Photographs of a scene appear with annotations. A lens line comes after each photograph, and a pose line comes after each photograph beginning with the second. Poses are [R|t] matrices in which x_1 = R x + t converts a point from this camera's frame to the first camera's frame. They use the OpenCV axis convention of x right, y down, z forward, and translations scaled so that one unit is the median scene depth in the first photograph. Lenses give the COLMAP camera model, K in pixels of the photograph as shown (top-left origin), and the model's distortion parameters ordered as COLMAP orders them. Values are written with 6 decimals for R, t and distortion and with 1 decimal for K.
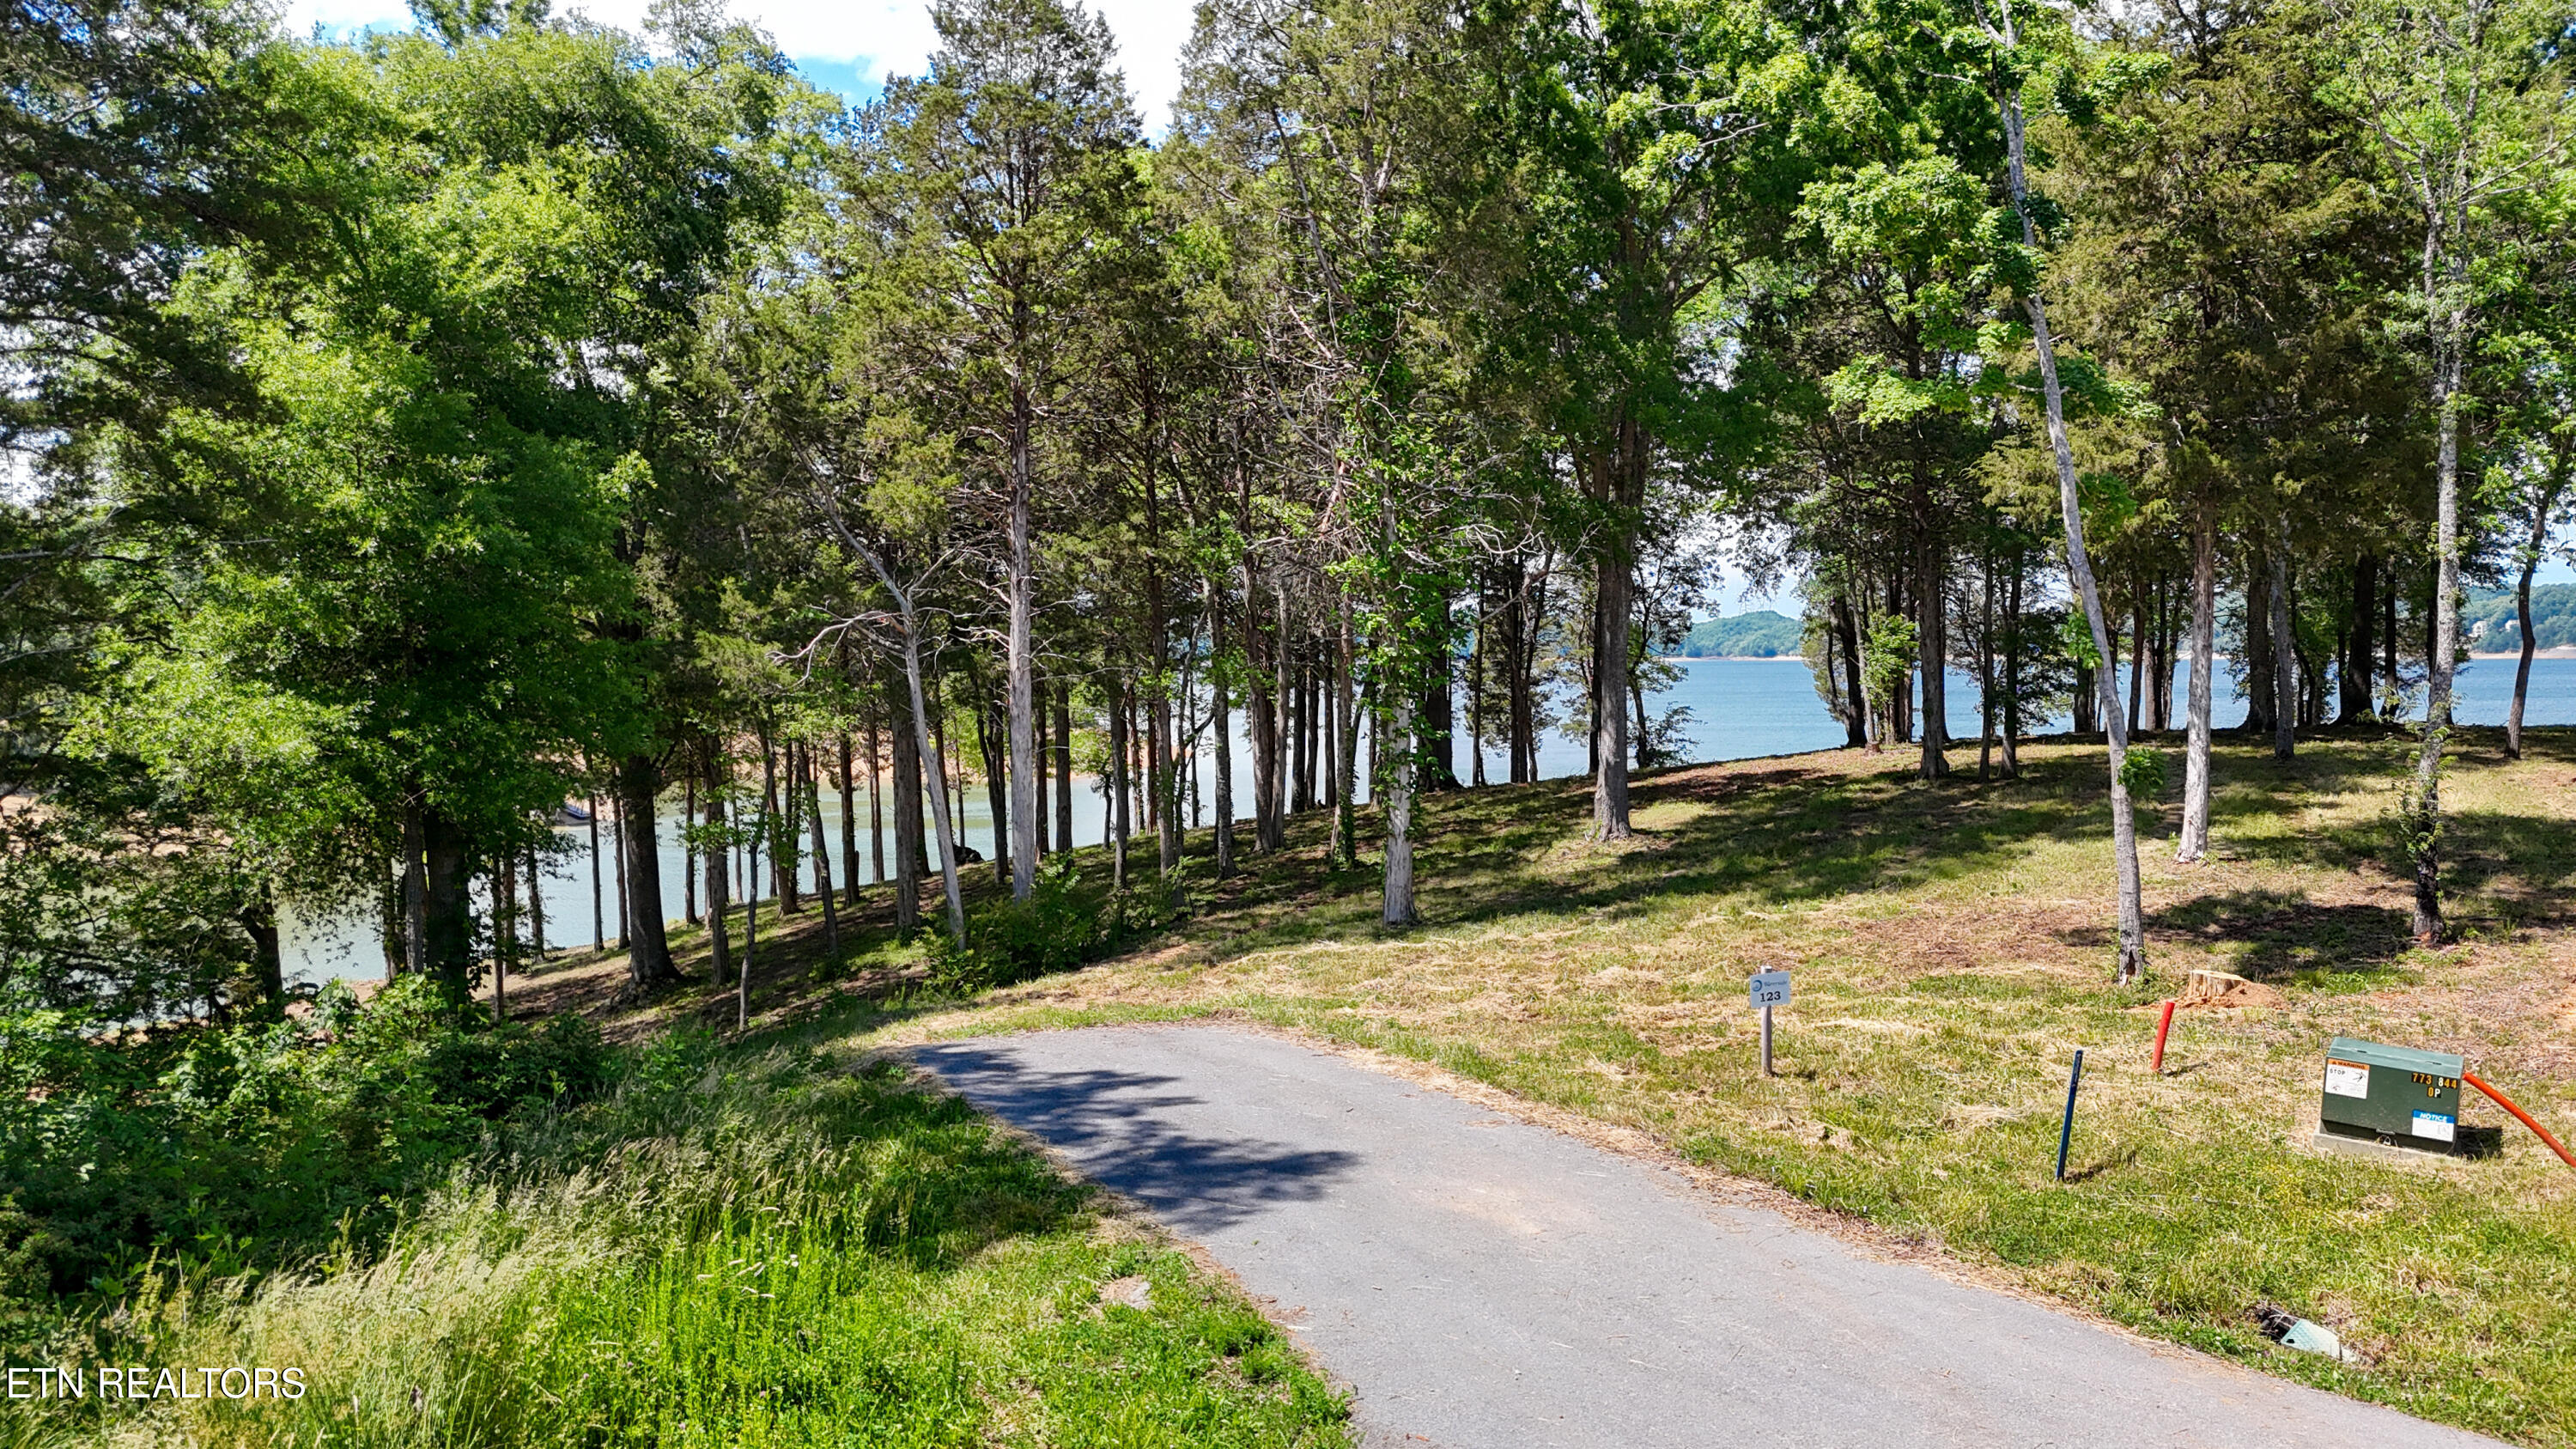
lens RADIAL K [[1890.2, 0, 1273.2], [0, 1890.2, 719.4], [0, 0, 1]] dist [0.094375, -0.094539]
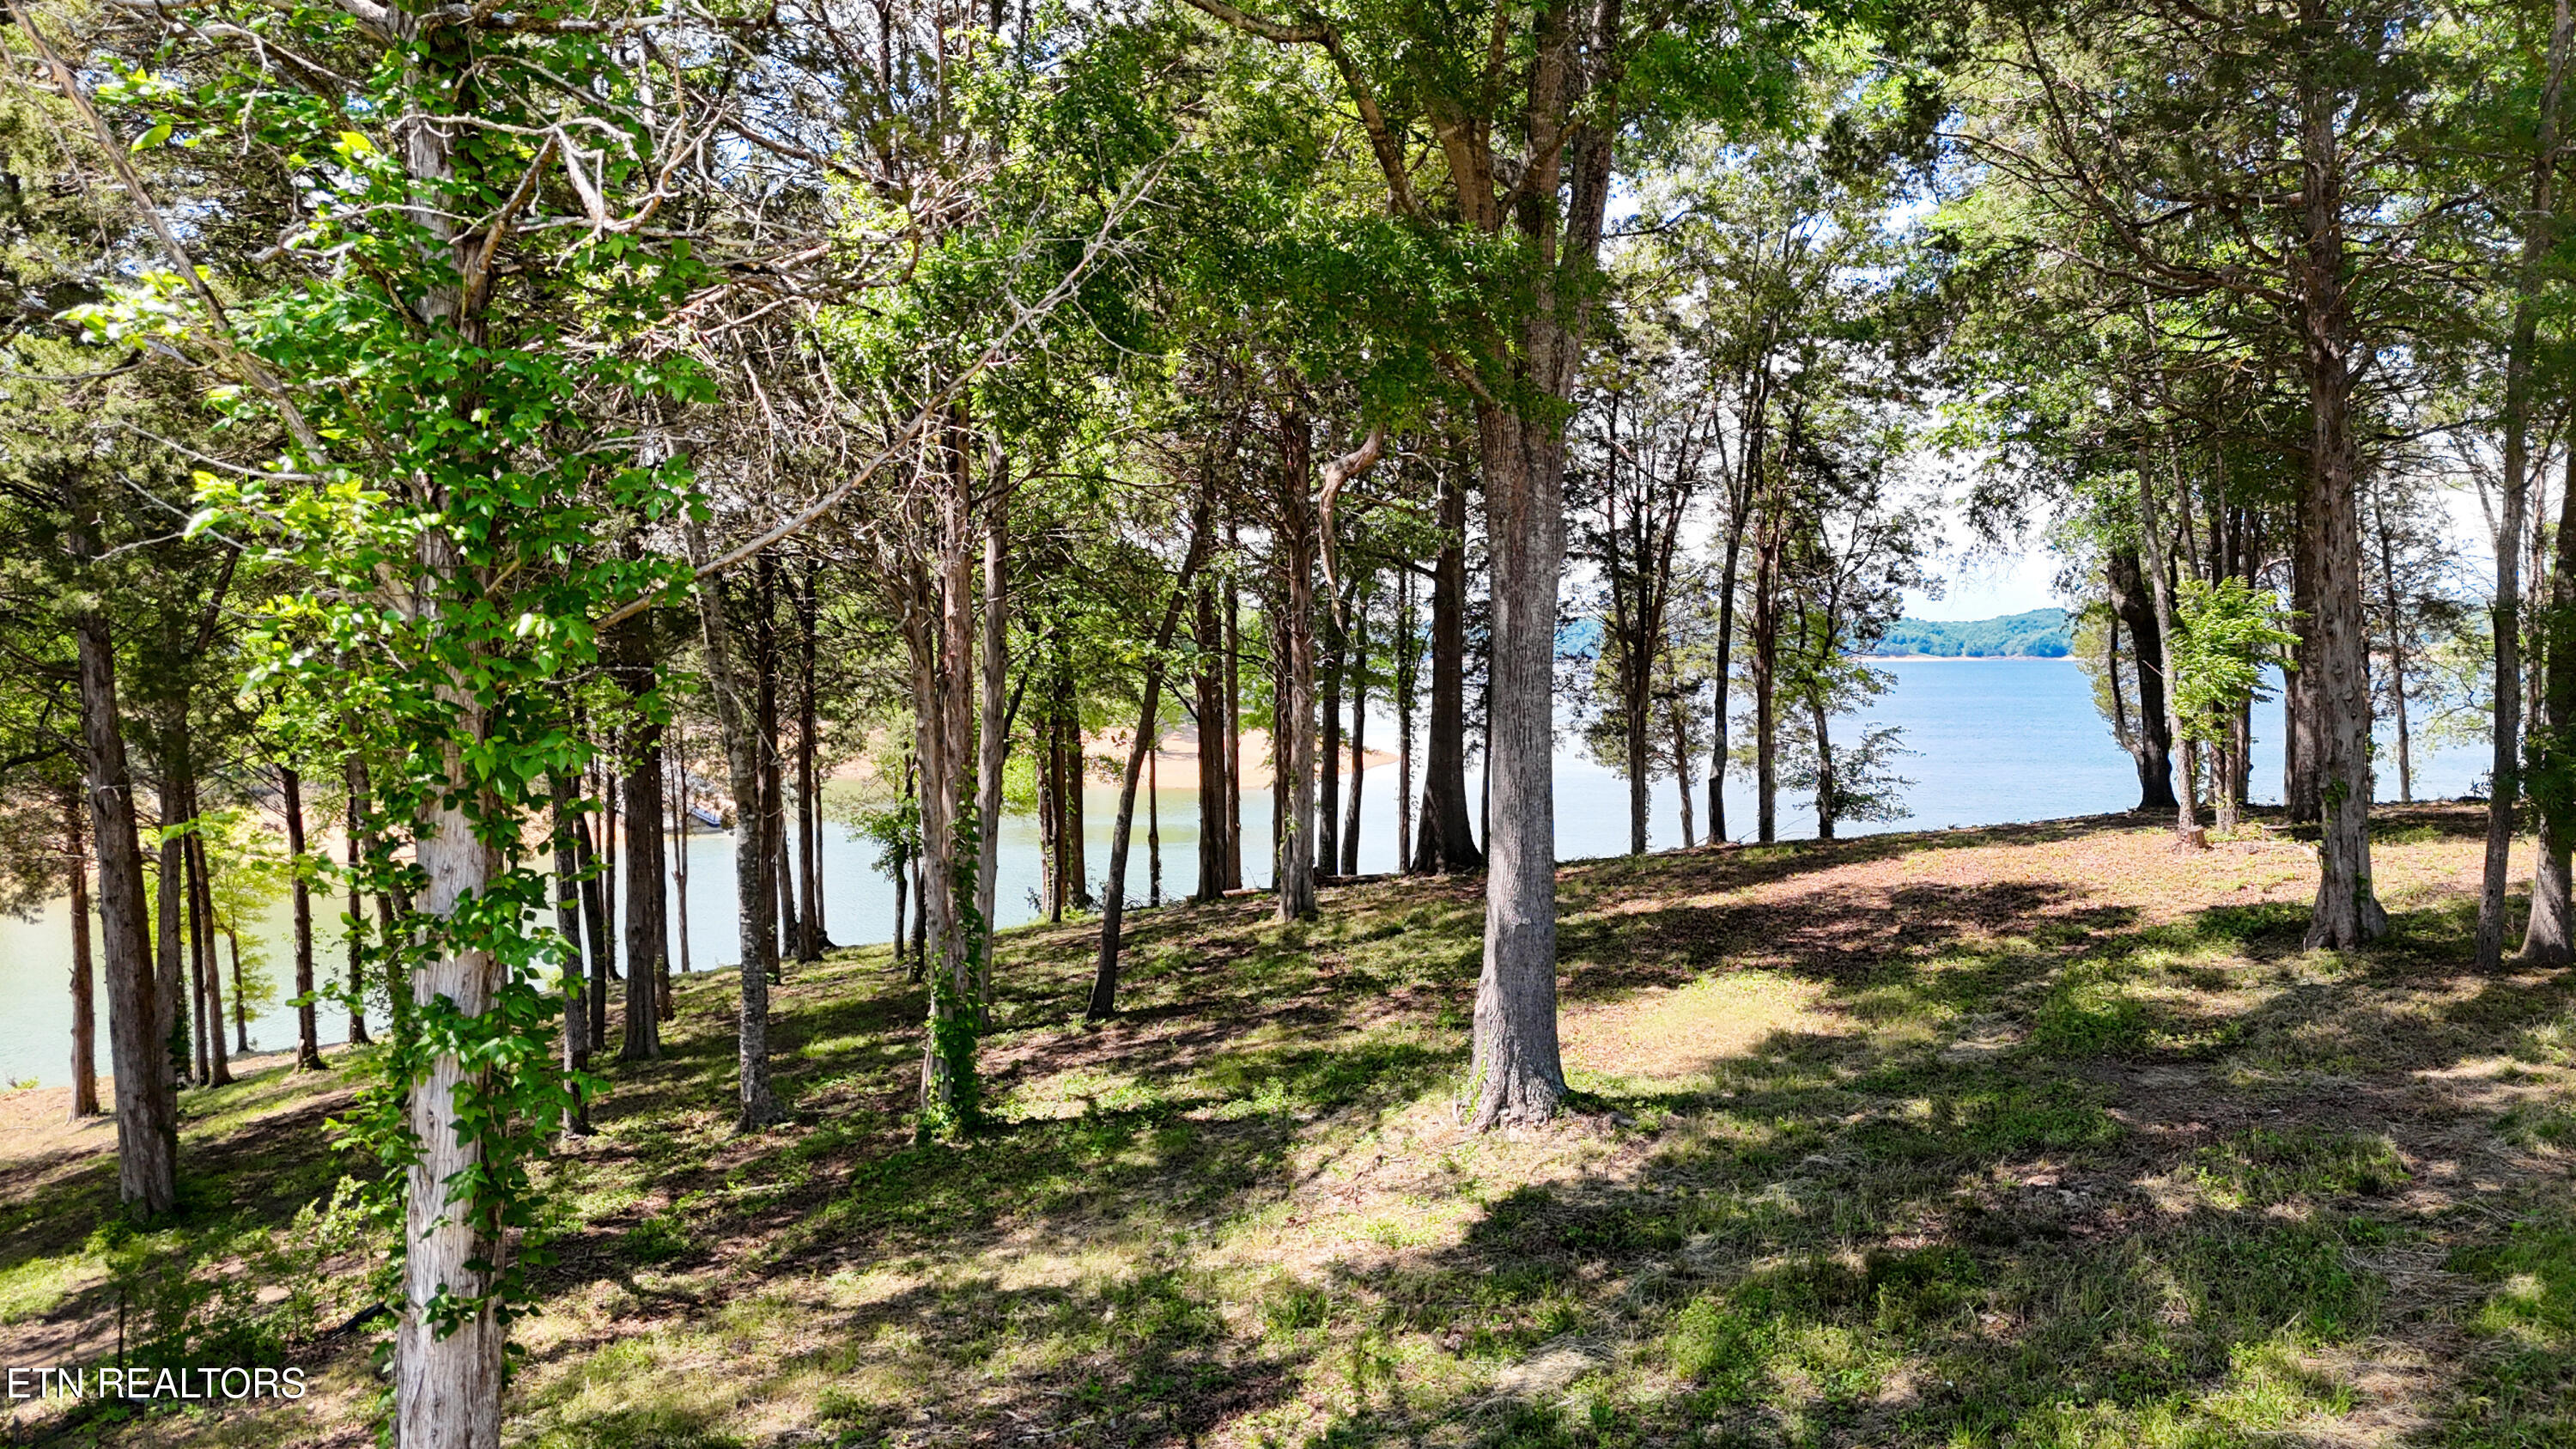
lens RADIAL K [[1890.2, 0, 1297.5], [0, 1890.2, 723.5], [0, 0, 1]] dist [0.094375, -0.094539]
pose [[0.992527, 0.007990, -0.121759, 0.252670], [-0.007600, 0.999964, 0.003668, -0.029168], [0.121784, -0.002715, 0.992553, 0.835769]]
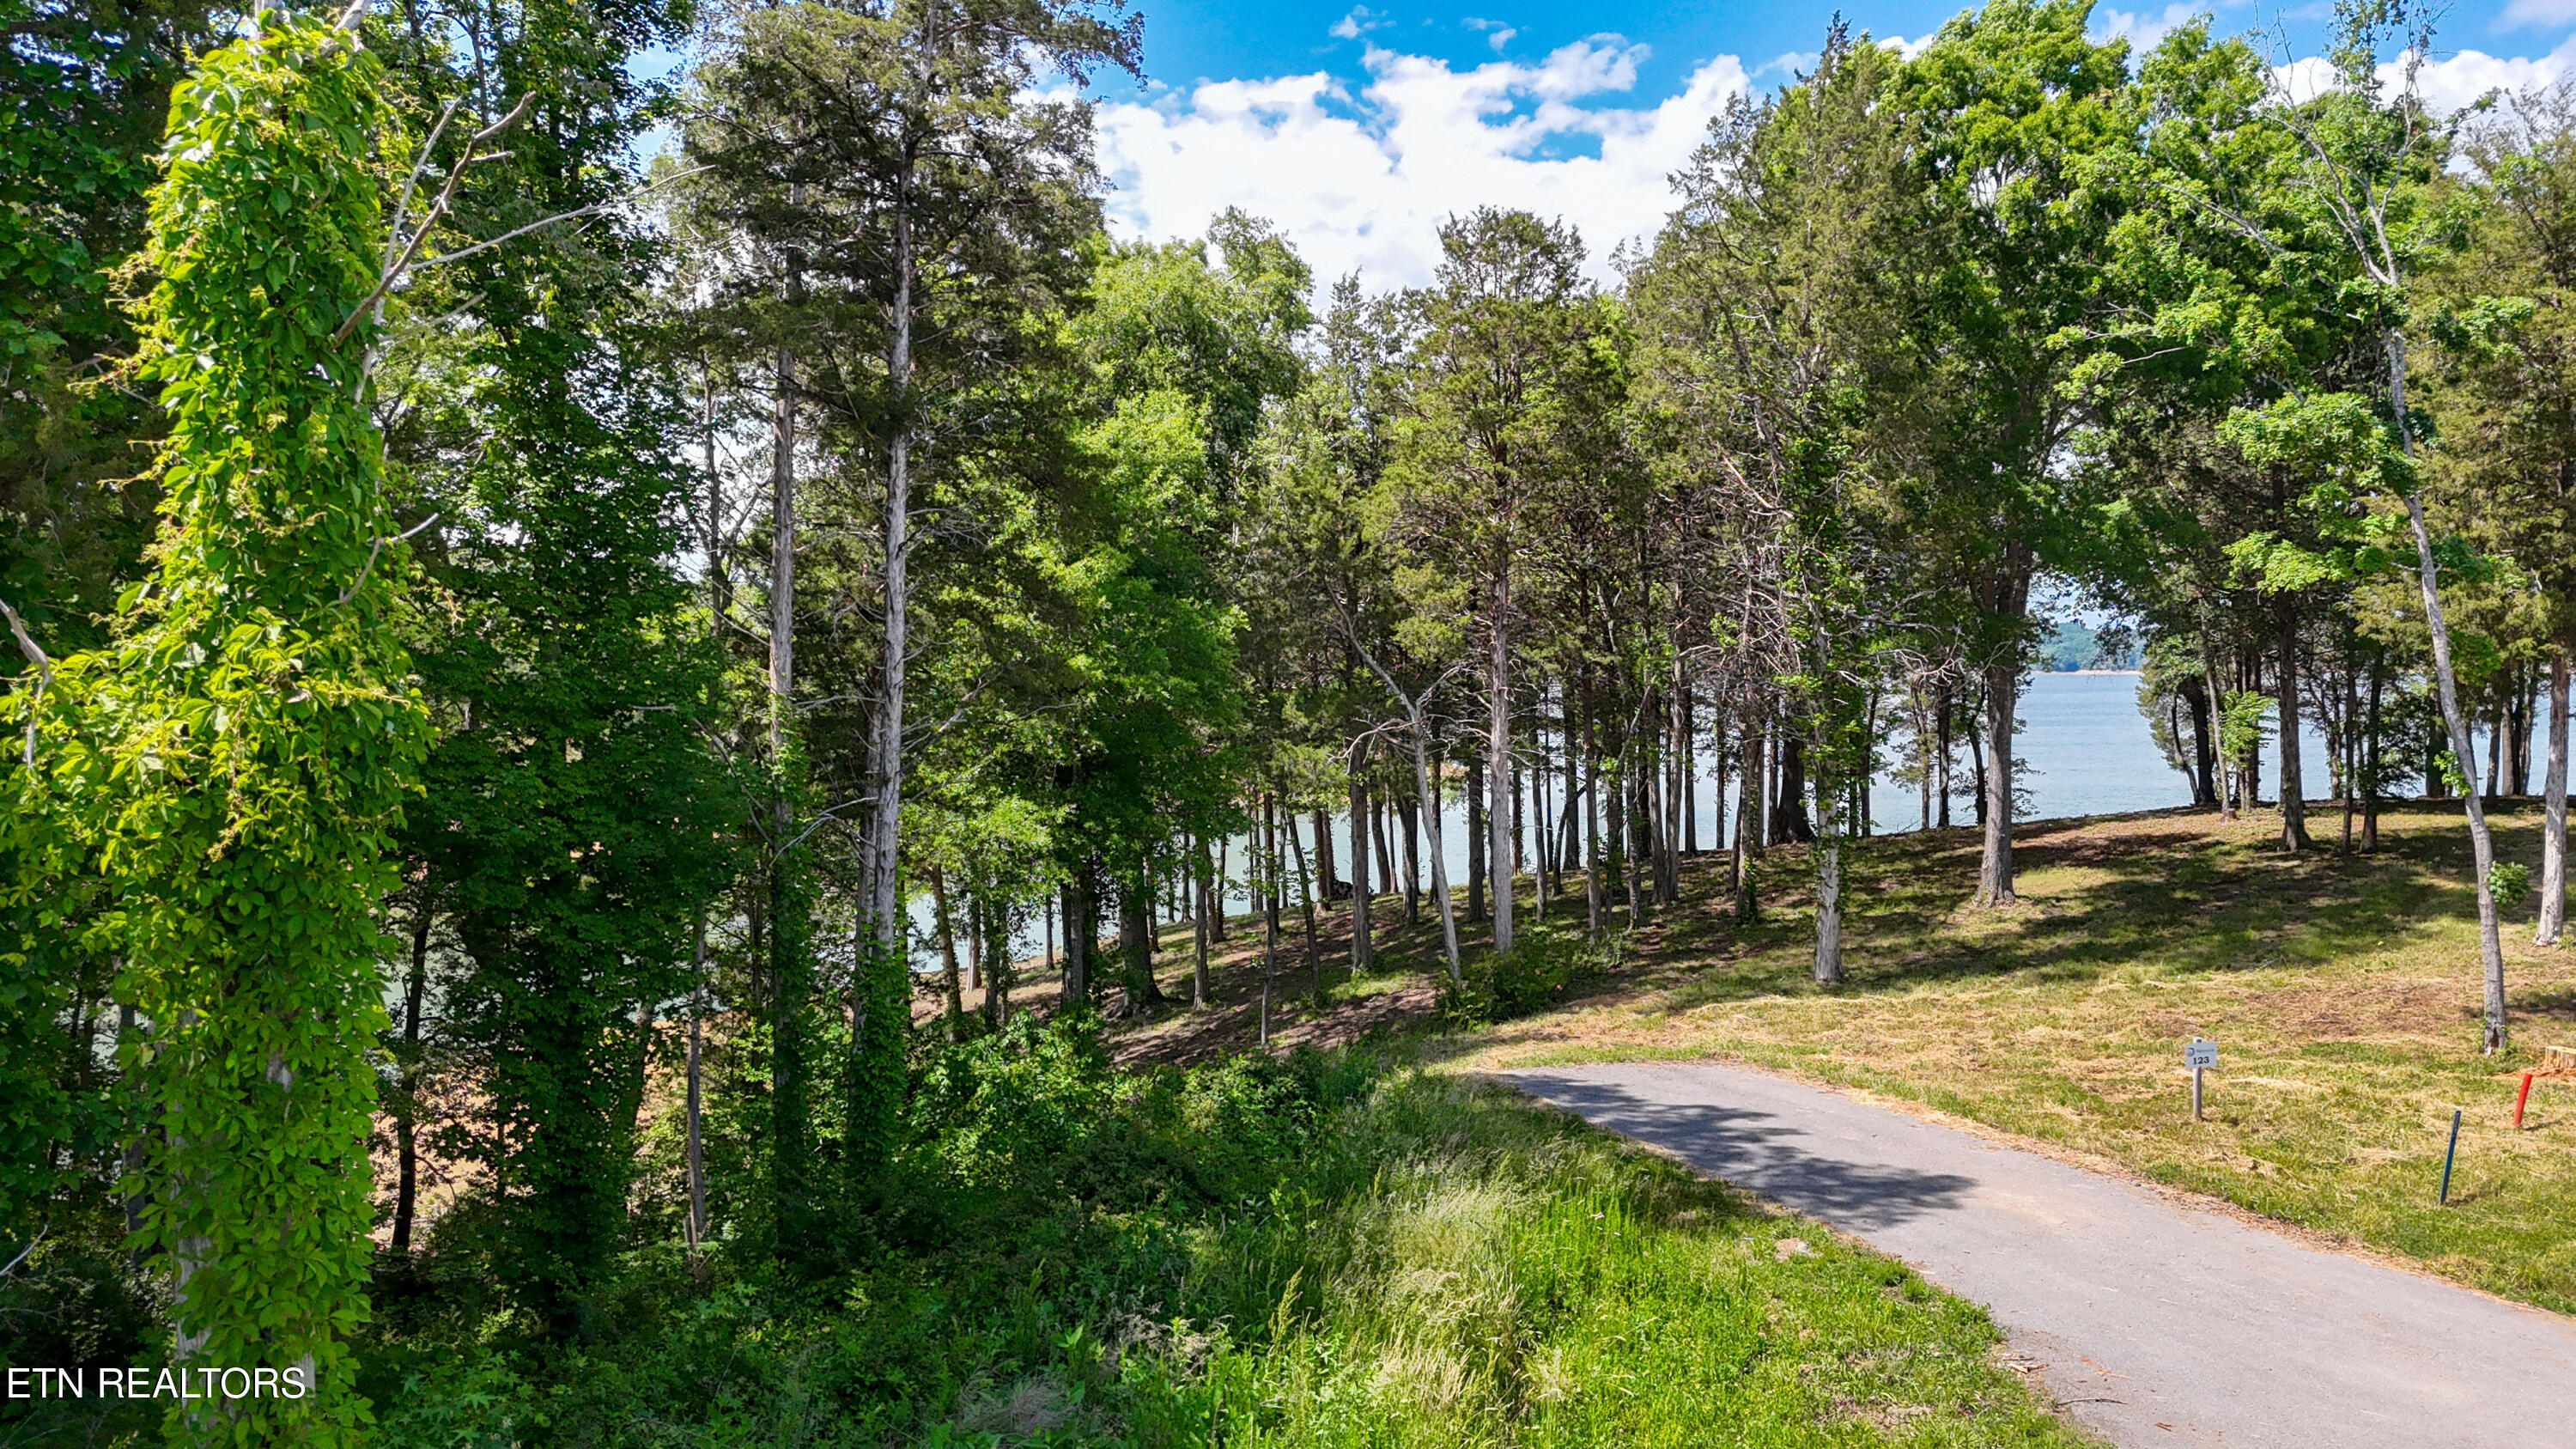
lens RADIAL K [[1890.2, 0, 1266.9], [0, 1890.2, 747.3], [0, 0, 1]] dist [0.094375, -0.094539]
pose [[0.990206, 0.005895, -0.139490, -0.133410], [-0.004802, 0.999955, 0.008176, -0.054139], [0.139532, -0.007426, 0.990190, -0.278560]]
